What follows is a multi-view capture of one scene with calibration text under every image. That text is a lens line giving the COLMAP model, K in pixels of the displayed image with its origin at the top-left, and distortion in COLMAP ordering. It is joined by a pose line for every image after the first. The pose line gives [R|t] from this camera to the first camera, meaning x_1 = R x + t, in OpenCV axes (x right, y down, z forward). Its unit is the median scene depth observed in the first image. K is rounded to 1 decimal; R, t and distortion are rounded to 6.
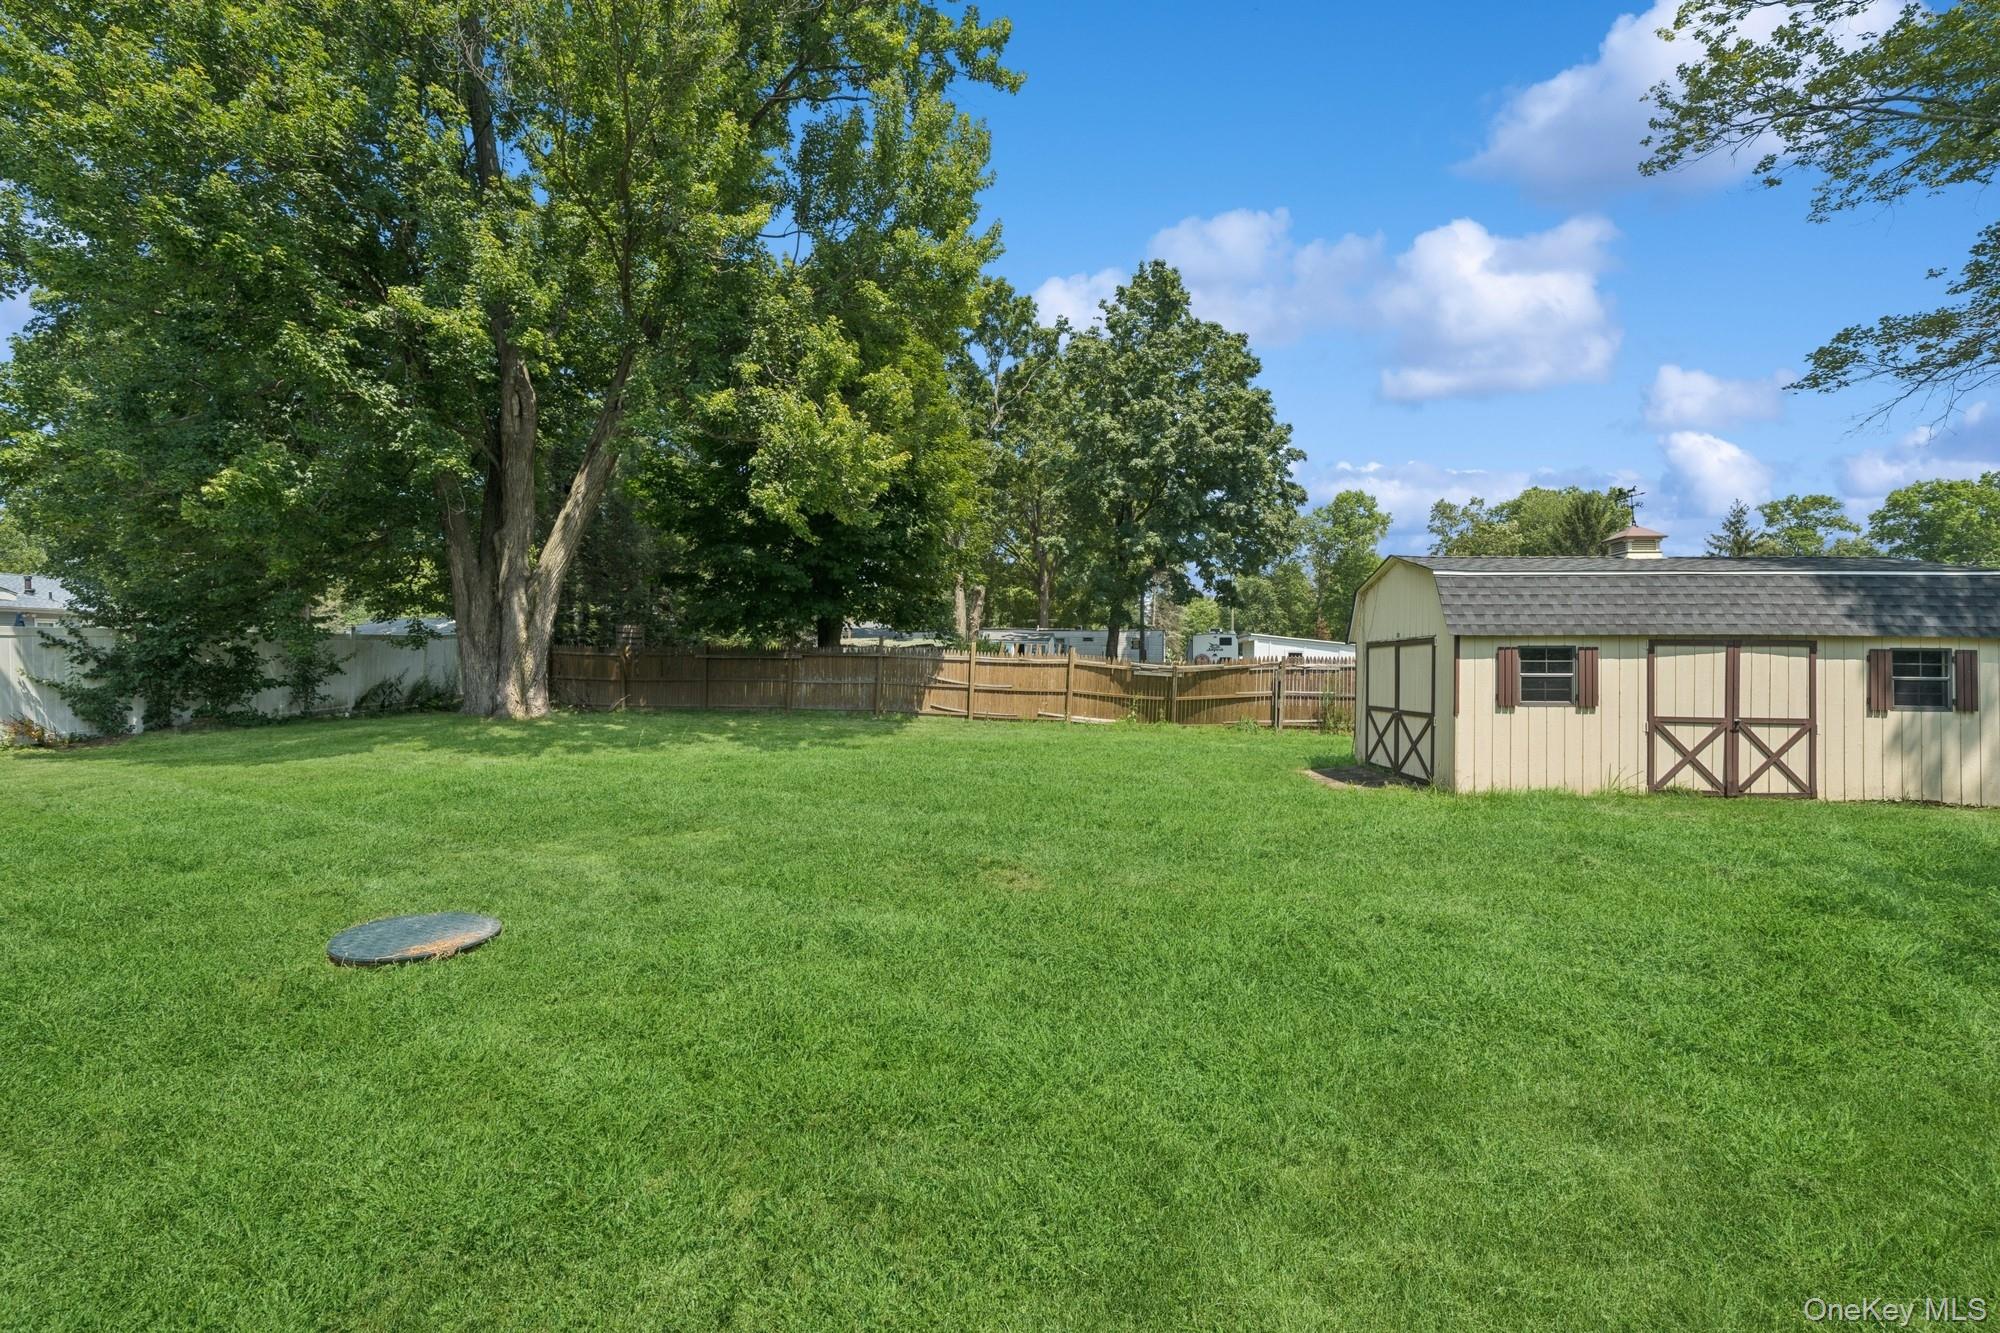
lens RADIAL K [[821.0, 0, 1000.0], [0, 821.0, 666.5], [0, 0, 1]] dist [-0.000148, -0.000010]
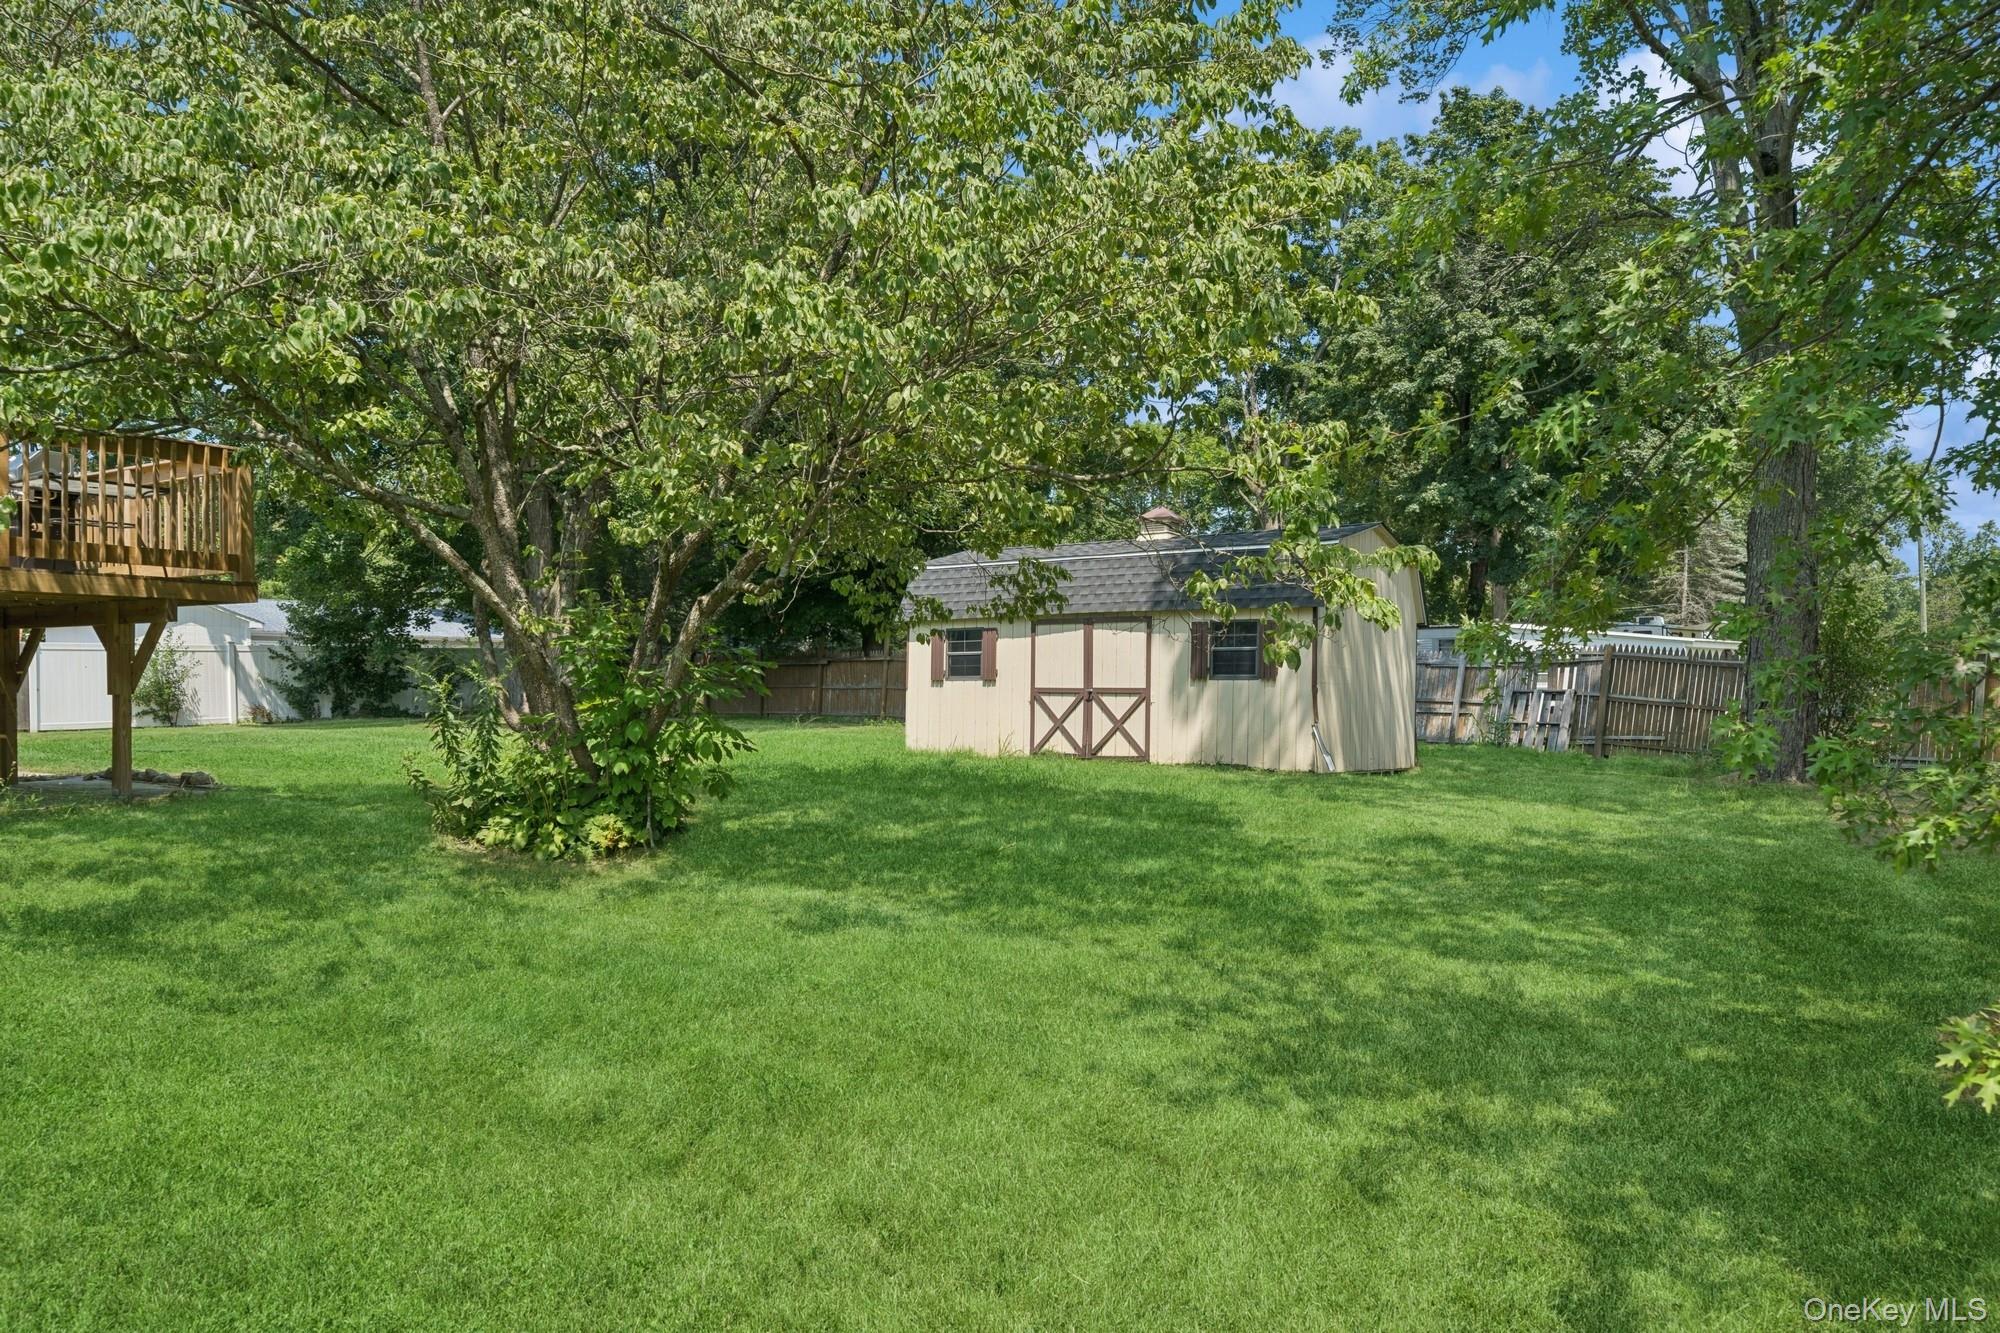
lens RADIAL K [[1374.1, 0, 1000.0], [0, 1374.1, 666.5], [0, 0, 1]] dist [-0.004635, -0.001843]
pose [[0.853774, -0.015509, -0.520412, 1.722258], [0.001325, 0.999618, -0.027617, 0.082521], [0.520641, 0.022890, 0.853469, -0.633222]]
